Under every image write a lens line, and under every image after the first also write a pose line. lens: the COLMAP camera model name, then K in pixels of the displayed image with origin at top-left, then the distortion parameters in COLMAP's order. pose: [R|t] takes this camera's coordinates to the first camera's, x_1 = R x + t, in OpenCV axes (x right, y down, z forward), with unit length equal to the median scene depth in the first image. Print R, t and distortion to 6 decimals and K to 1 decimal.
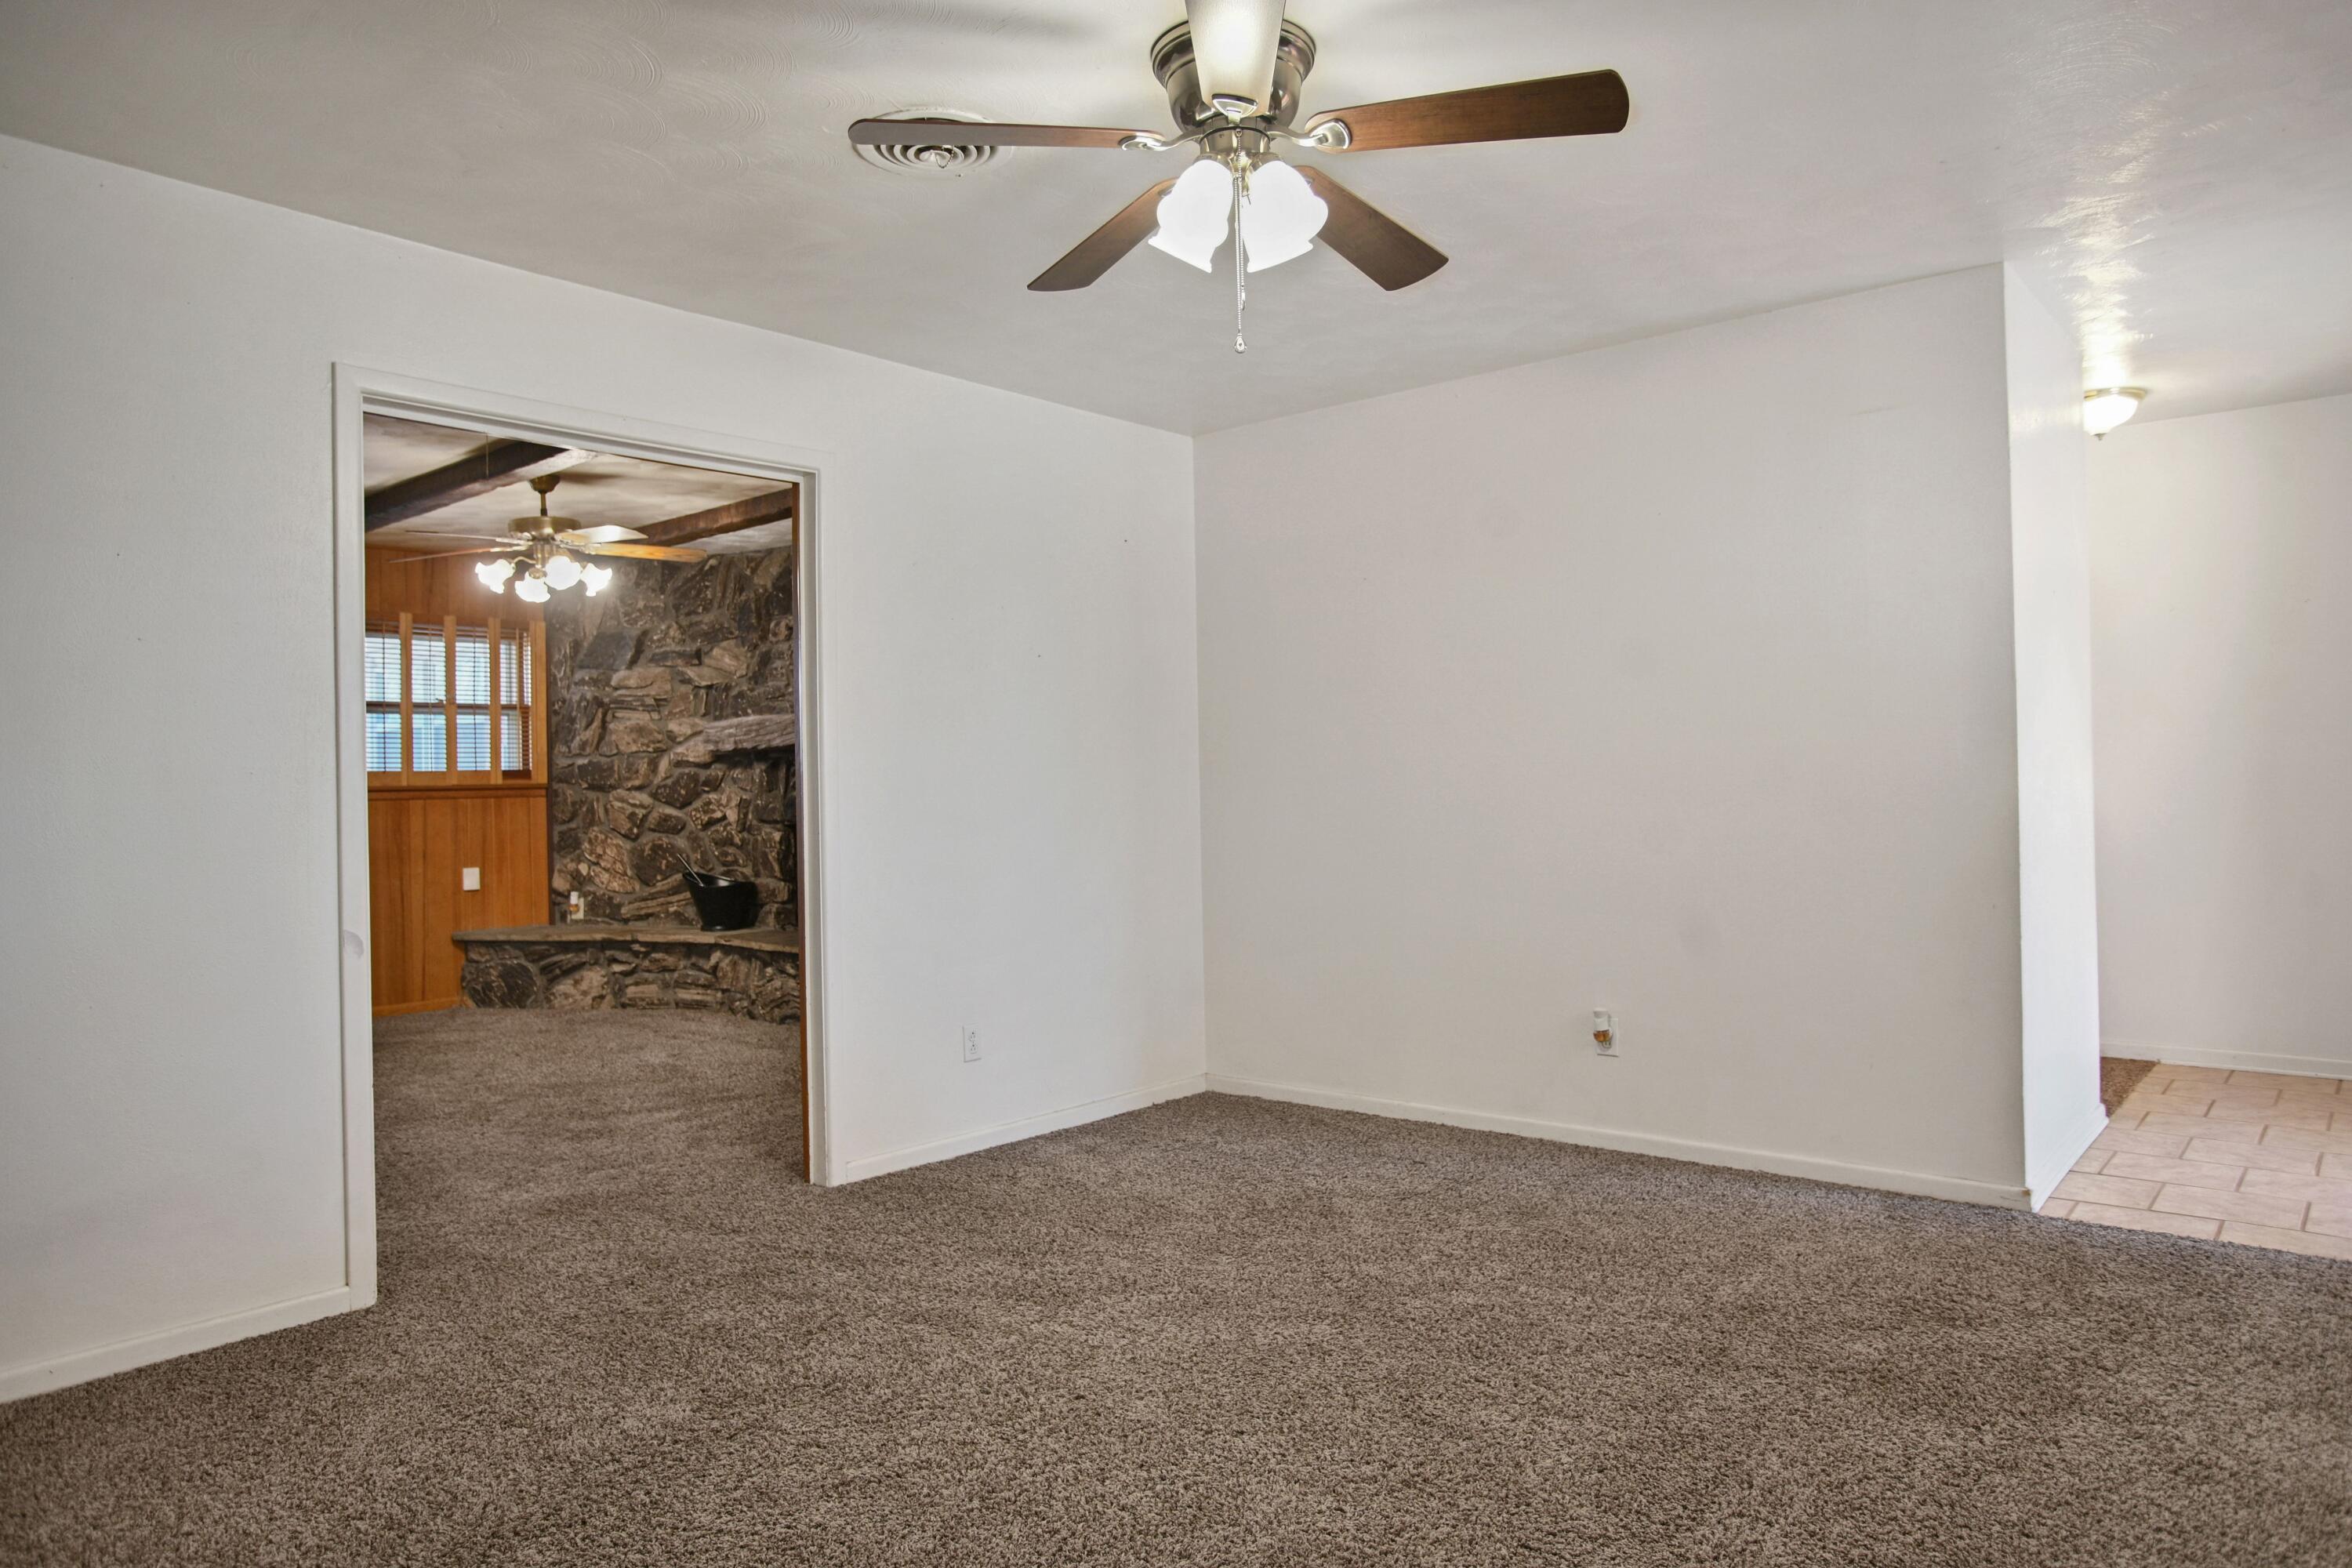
lens RADIAL K [[1472.5, 0, 1179.8], [0, 1472.5, 768.6], [0, 0, 1]] dist [-0.069841, 0.045490]
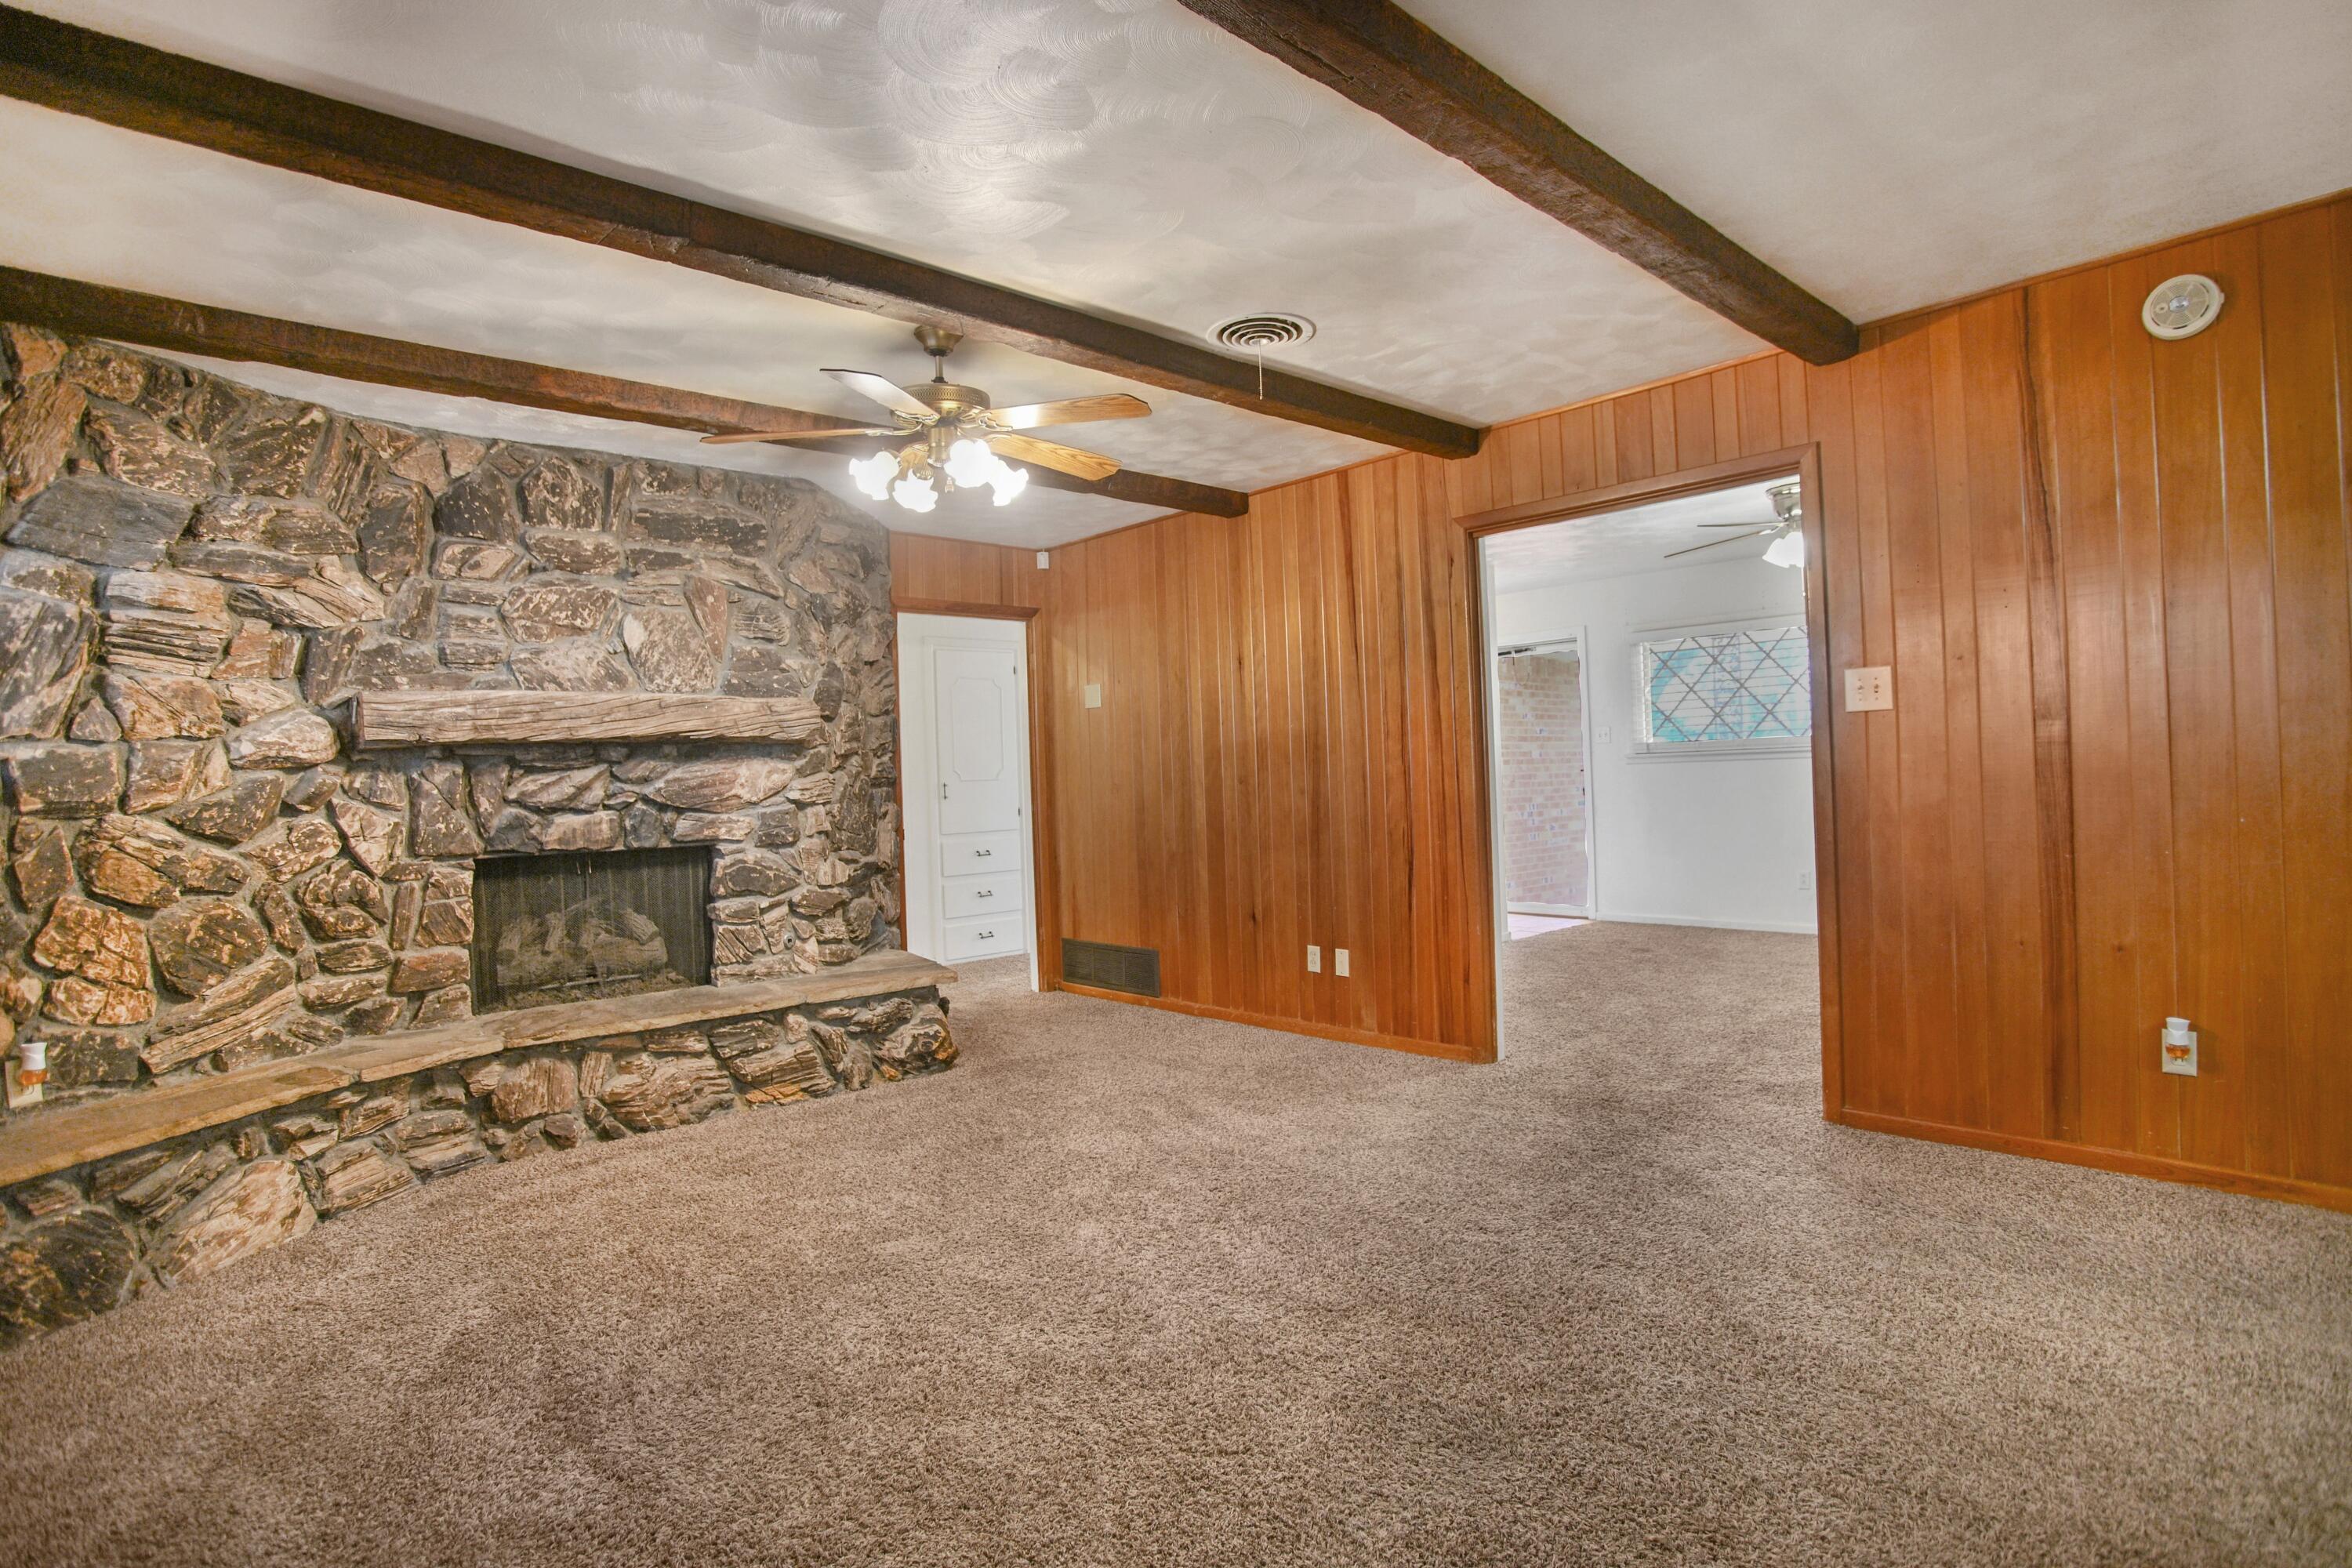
lens RADIAL K [[1193.4, 0, 1176.3], [0, 1193.4, 771.7], [0, 0, 1]] dist [-0.080448, 0.035169]
pose [[0.127868, 0.017283, 0.991641, -0.734990], [0.026159, 0.999442, -0.020792, 0.018025], [-0.991446, 0.028599, 0.127345, 0.617452]]
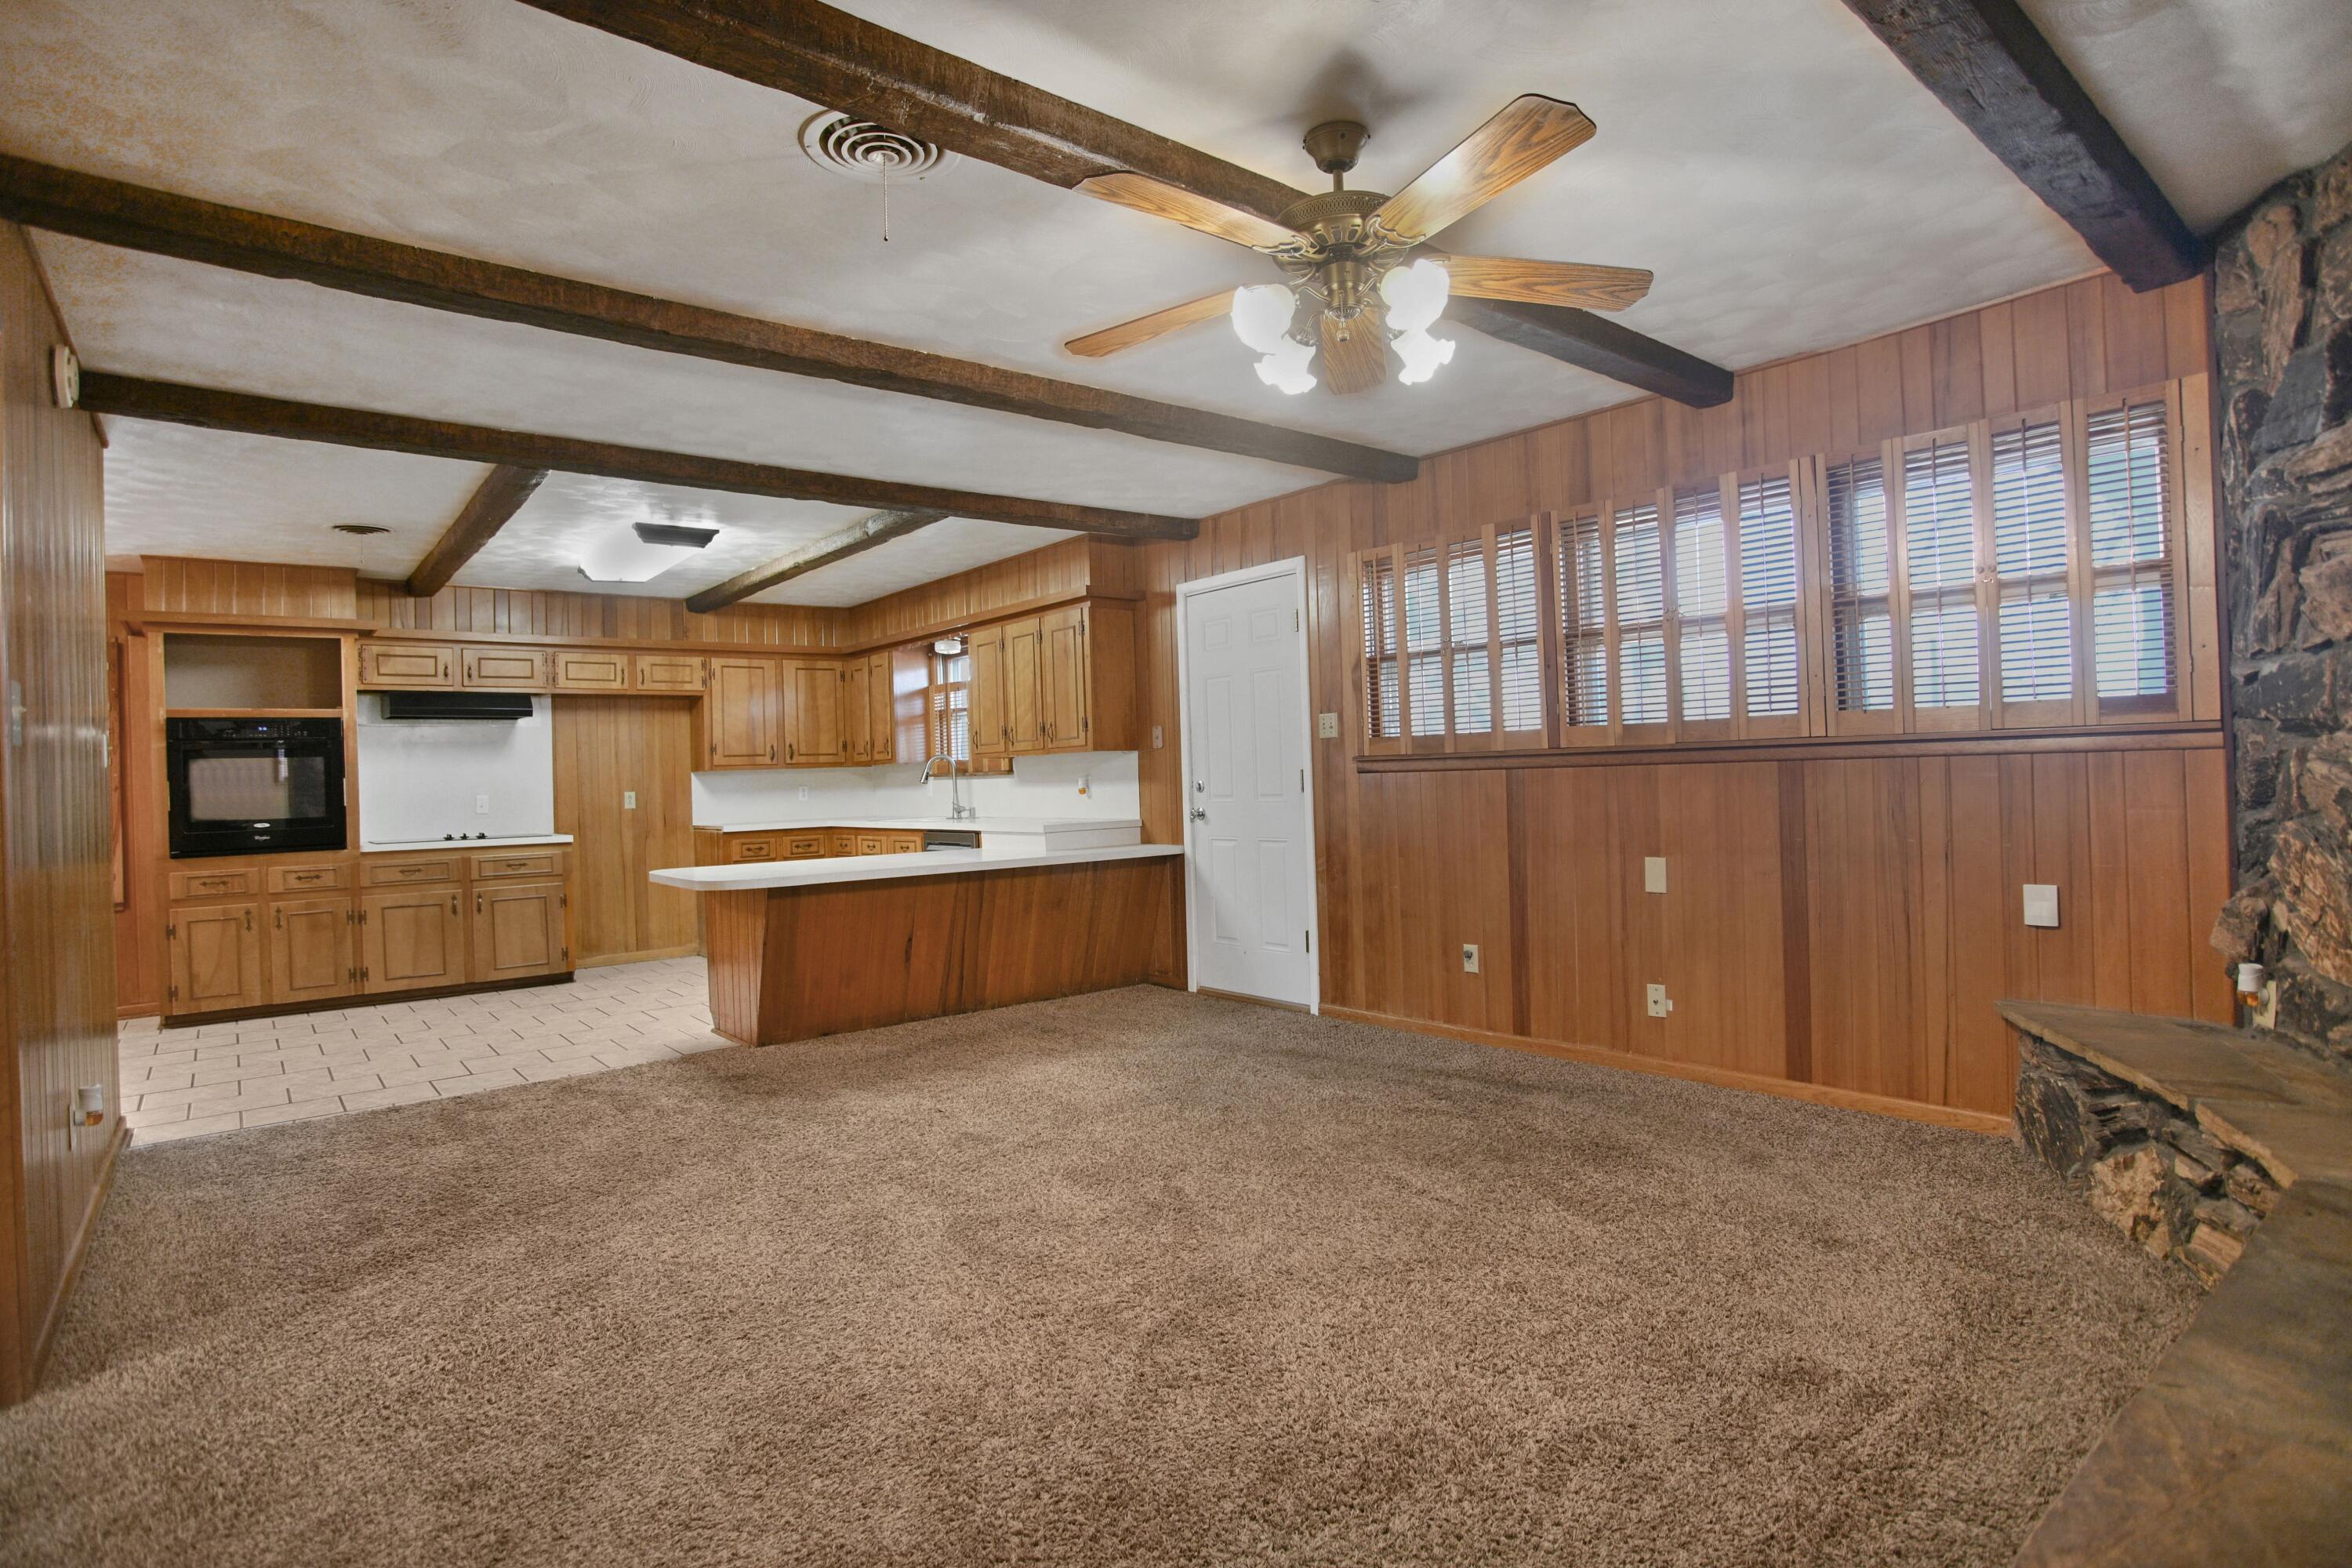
lens RADIAL K [[1185.4, 0, 1181.2], [0, 1185.4, 770.9], [0, 0, 1]] dist [-0.084095, 0.037344]
pose [[-0.173352, 0.022286, -0.984608, -0.023694], [0.042244, 0.998992, 0.015174, 0.007289], [0.983953, -0.038963, -0.174119, 0.759737]]
